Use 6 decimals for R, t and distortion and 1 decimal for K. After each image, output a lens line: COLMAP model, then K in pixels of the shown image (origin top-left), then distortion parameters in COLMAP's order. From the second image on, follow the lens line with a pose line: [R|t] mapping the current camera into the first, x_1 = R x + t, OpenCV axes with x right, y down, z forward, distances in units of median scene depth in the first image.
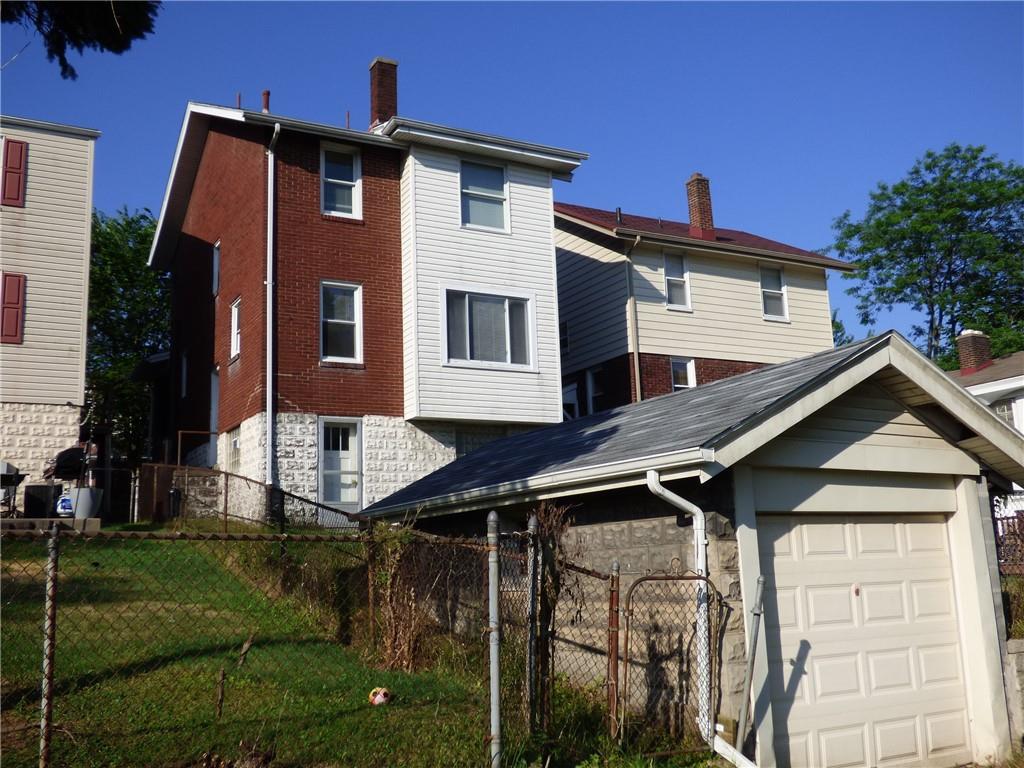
lens RADIAL K [[994.9, 0, 511.9], [0, 994.9, 385.7], [0, 0, 1]] dist [-0.007588, 0.000000]
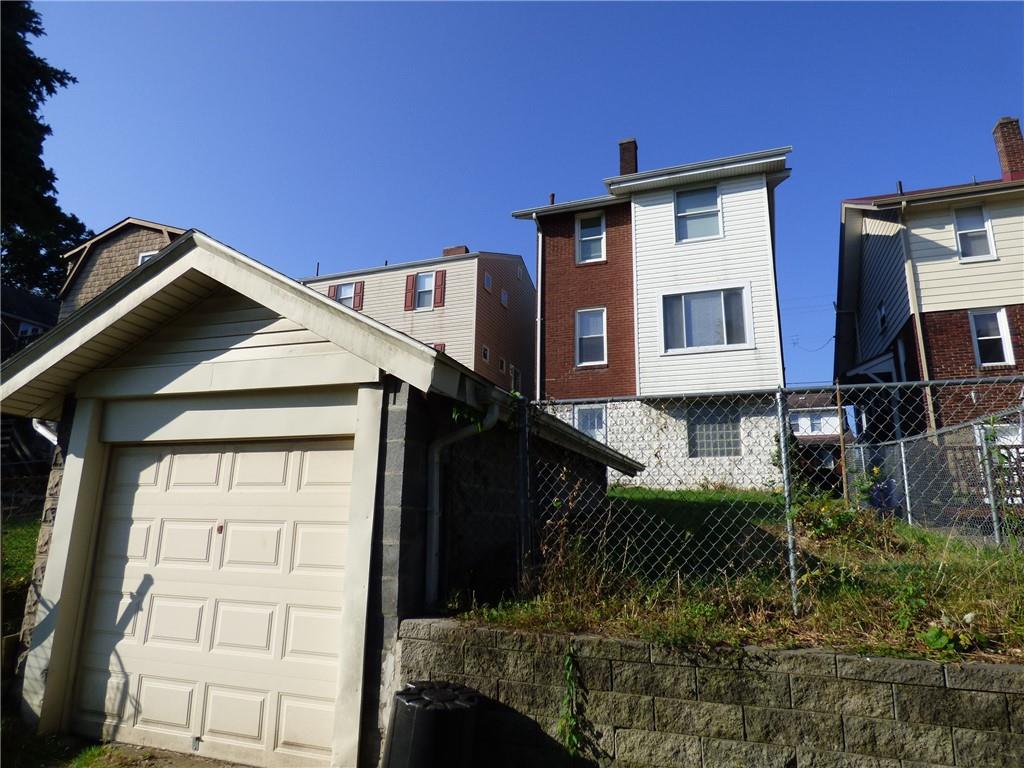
lens RADIAL K [[623.8, 0, 513.0], [0, 623.8, 379.9], [0, 0, 1]] dist [-0.016898, -0.004573]
pose [[0.661309, -0.131760, -0.738450, 0.374047], [0.098925, 0.991173, -0.088262, 0.059491], [0.743561, -0.014683, 0.668506, 0.327195]]
